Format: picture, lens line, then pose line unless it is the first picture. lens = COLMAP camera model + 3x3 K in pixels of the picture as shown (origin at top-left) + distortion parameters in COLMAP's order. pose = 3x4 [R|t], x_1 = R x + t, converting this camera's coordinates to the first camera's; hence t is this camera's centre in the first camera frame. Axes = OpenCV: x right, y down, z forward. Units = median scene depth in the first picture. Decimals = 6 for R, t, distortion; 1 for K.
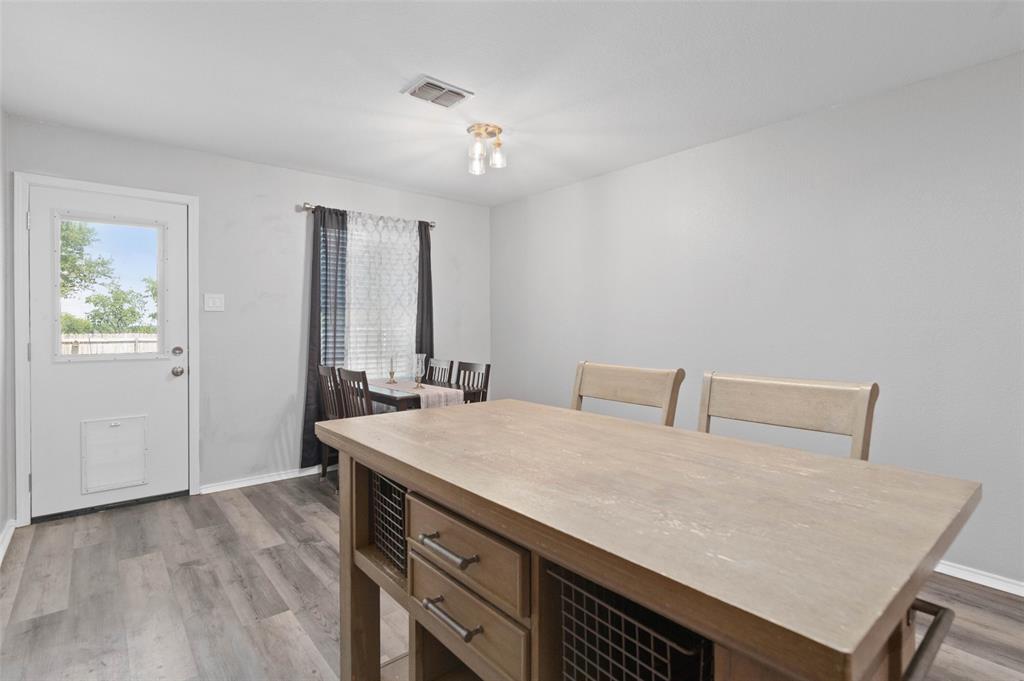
lens RADIAL K [[493.0, 0, 512.4], [0, 493.0, 325.8], [0, 0, 1]] dist [-0.004709, 0.002039]
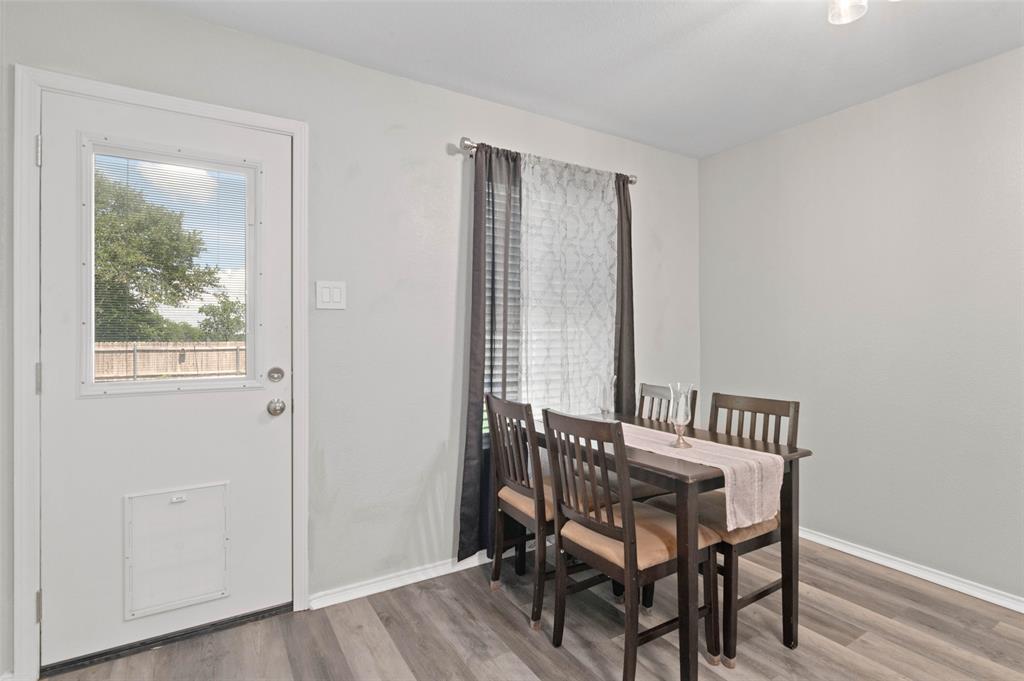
lens RADIAL K [[493.0, 0, 519.1], [0, 493.0, 327.9], [0, 0, 1]] dist [-0.004709, 0.002039]
pose [[0.990150, -0.003243, -0.139971, -0.258527], [0.001654, 0.999933, -0.011464, 0.001267], [0.139999, 0.011120, 0.990089, 0.381428]]
